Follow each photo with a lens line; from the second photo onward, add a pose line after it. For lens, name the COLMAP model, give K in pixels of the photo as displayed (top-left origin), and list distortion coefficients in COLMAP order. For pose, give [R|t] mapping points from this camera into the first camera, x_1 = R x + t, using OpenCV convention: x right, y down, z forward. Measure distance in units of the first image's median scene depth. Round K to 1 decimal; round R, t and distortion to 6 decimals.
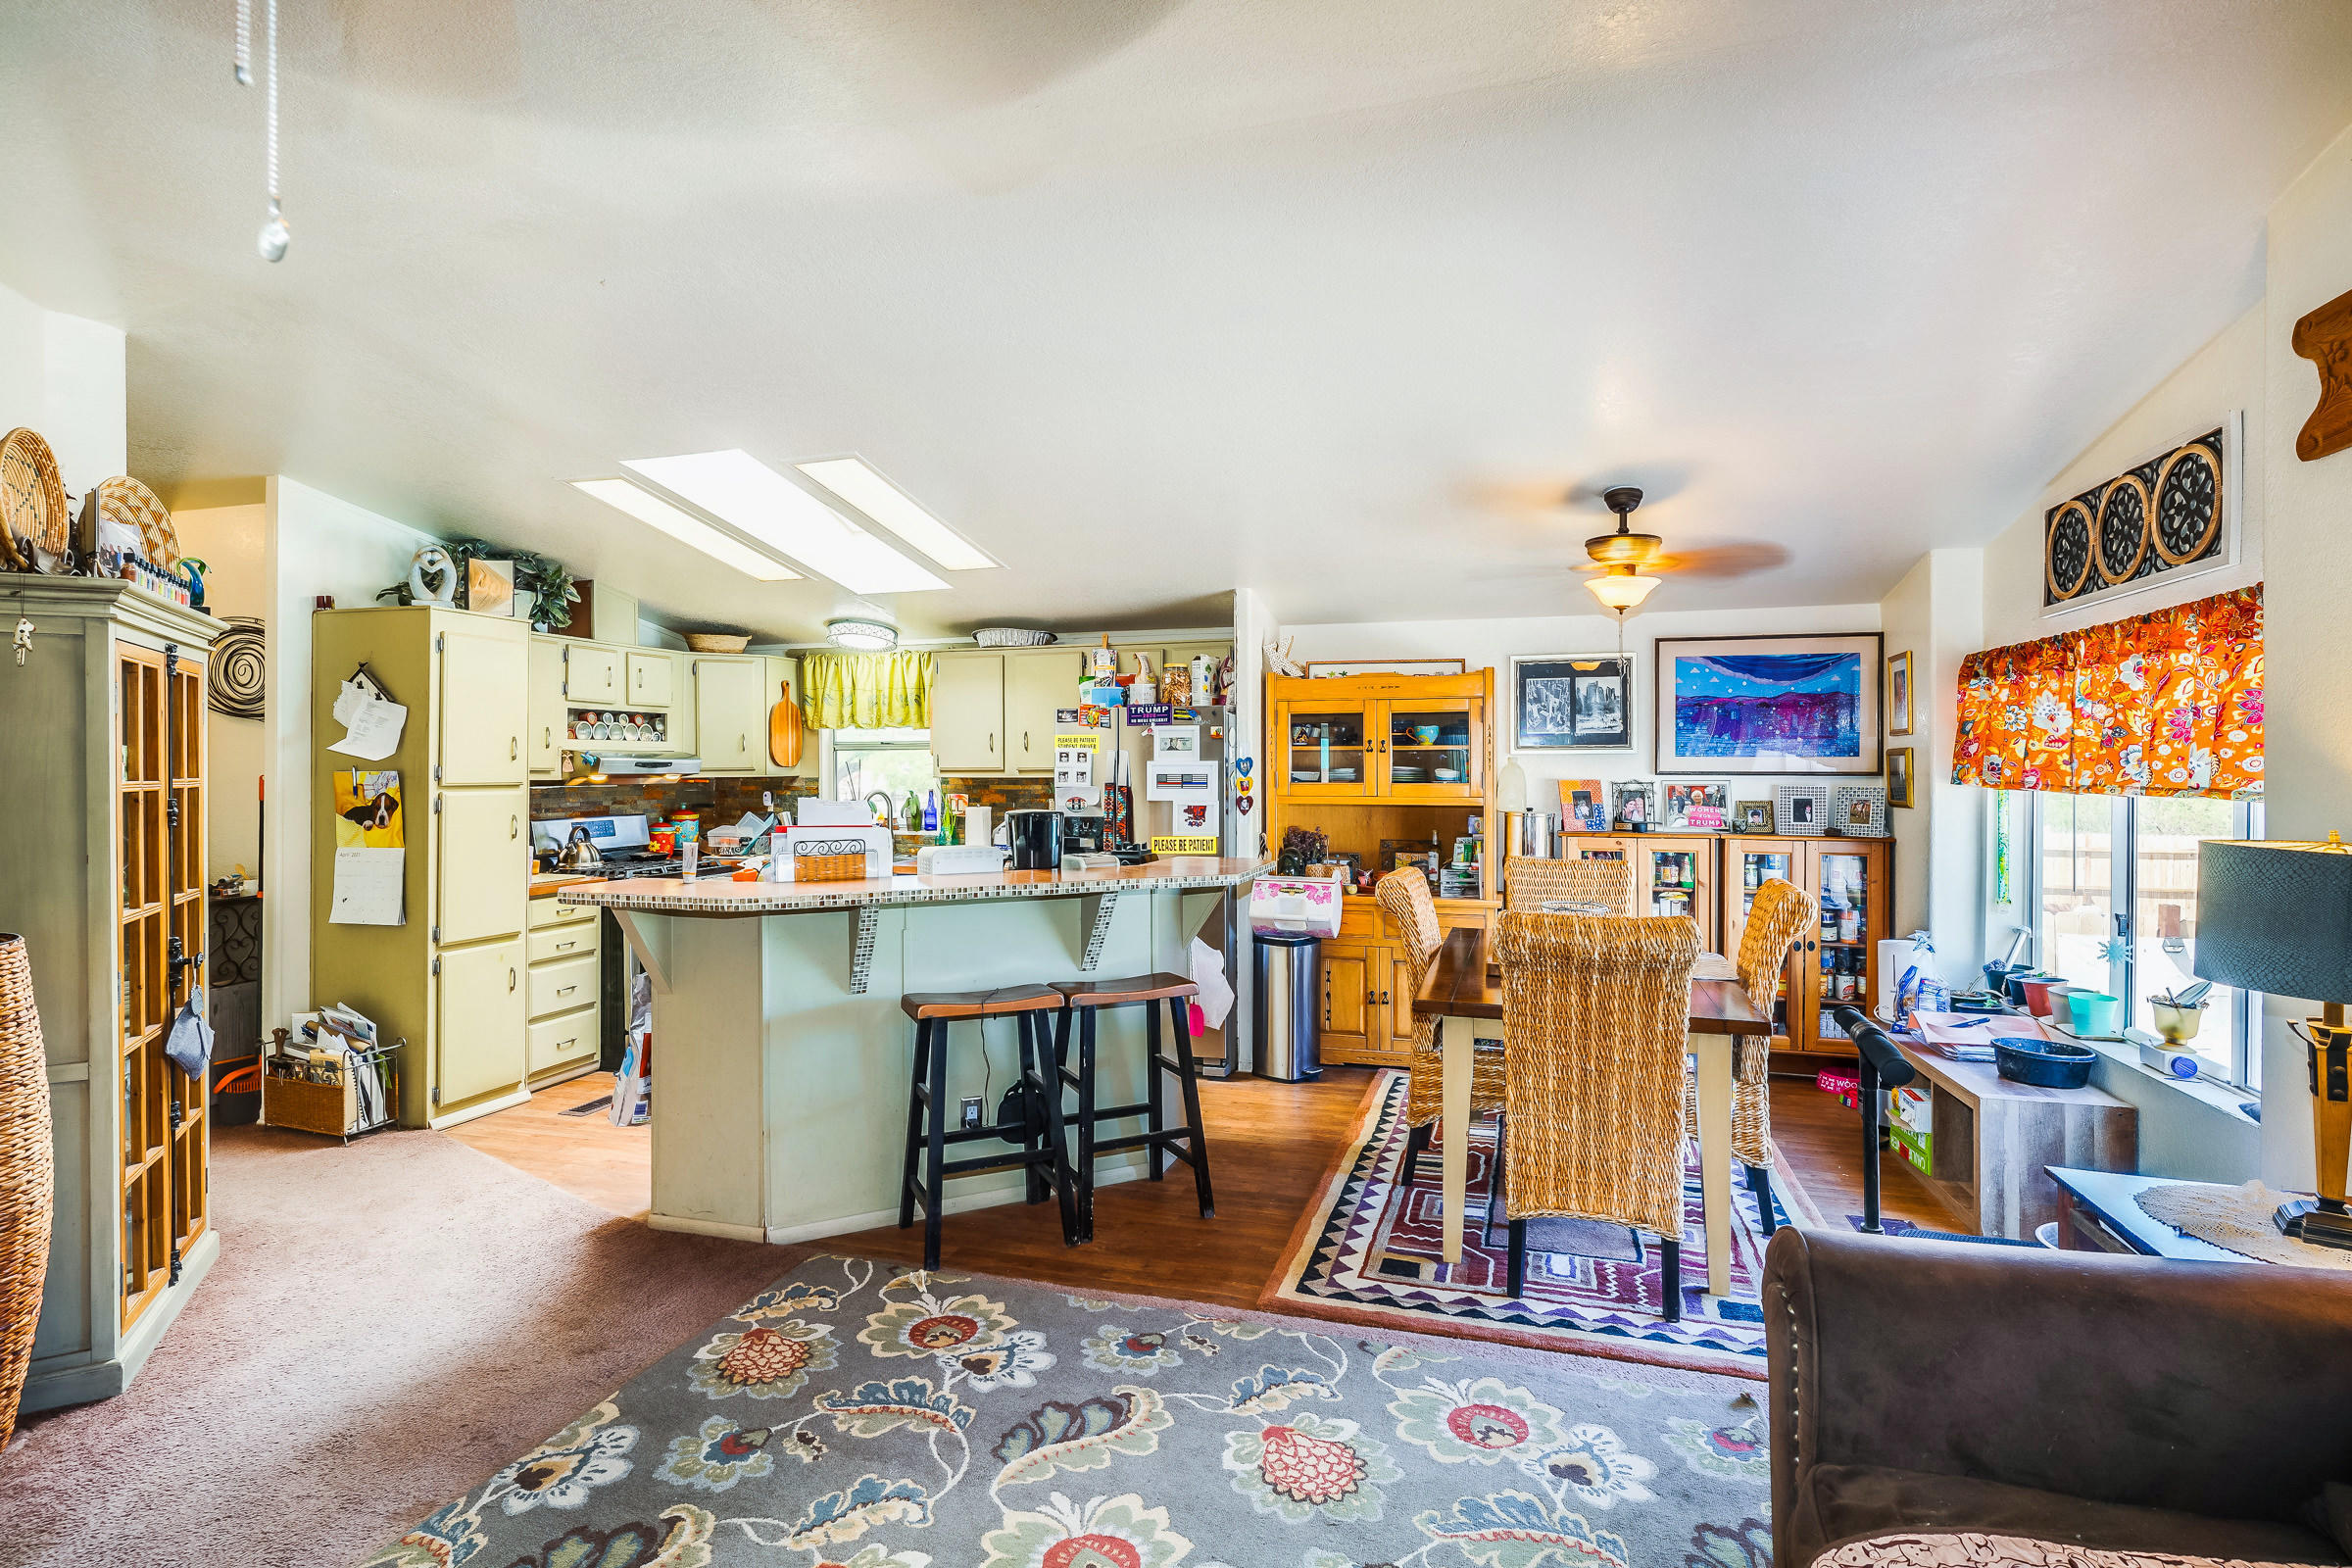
lens RADIAL K [[1150.2, 0, 1200.5], [0, 1150.2, 763.4], [0, 0, 1]] dist [0.000693, 0.002066]
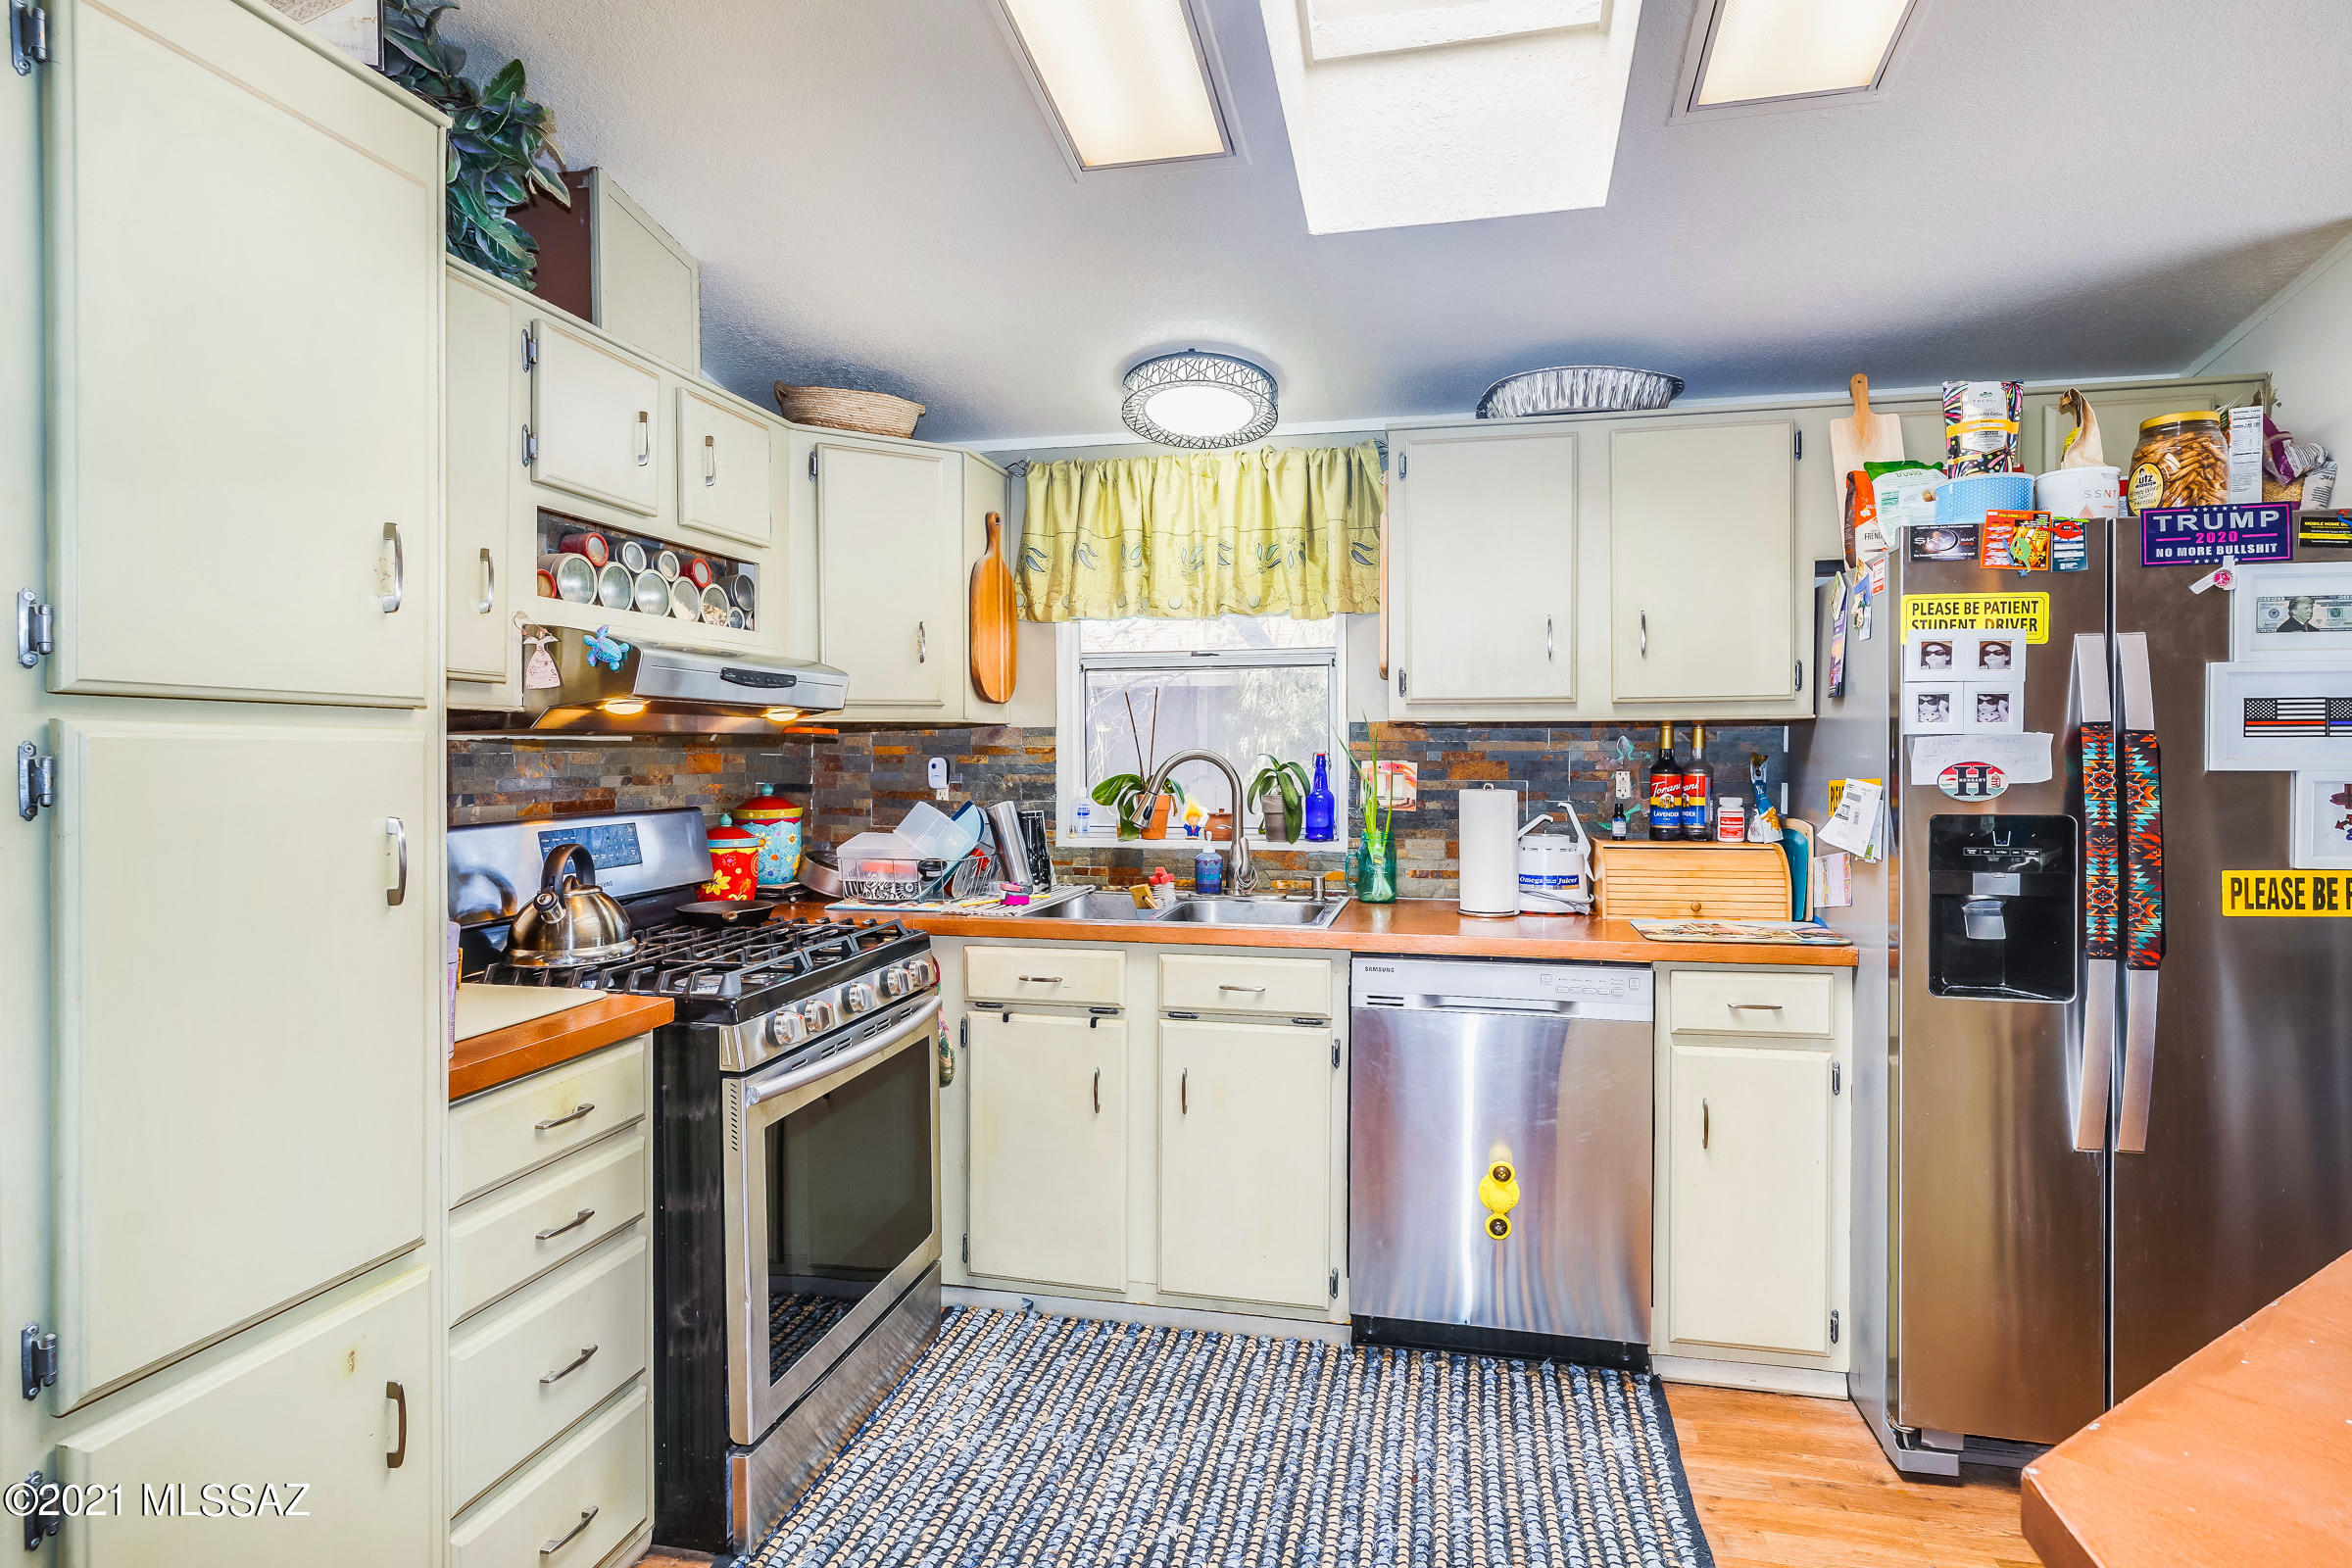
lens RADIAL K [[1214.6, 0, 1215.6], [0, 1214.6, 770.0], [0, 0, 1]] dist [0.010706, 0.002256]
pose [[0.995841, 0.000406, 0.091102, -0.395703], [-0.002255, 0.999793, 0.020196, 0.025109], [-0.091075, -0.020318, 0.995637, 0.639435]]
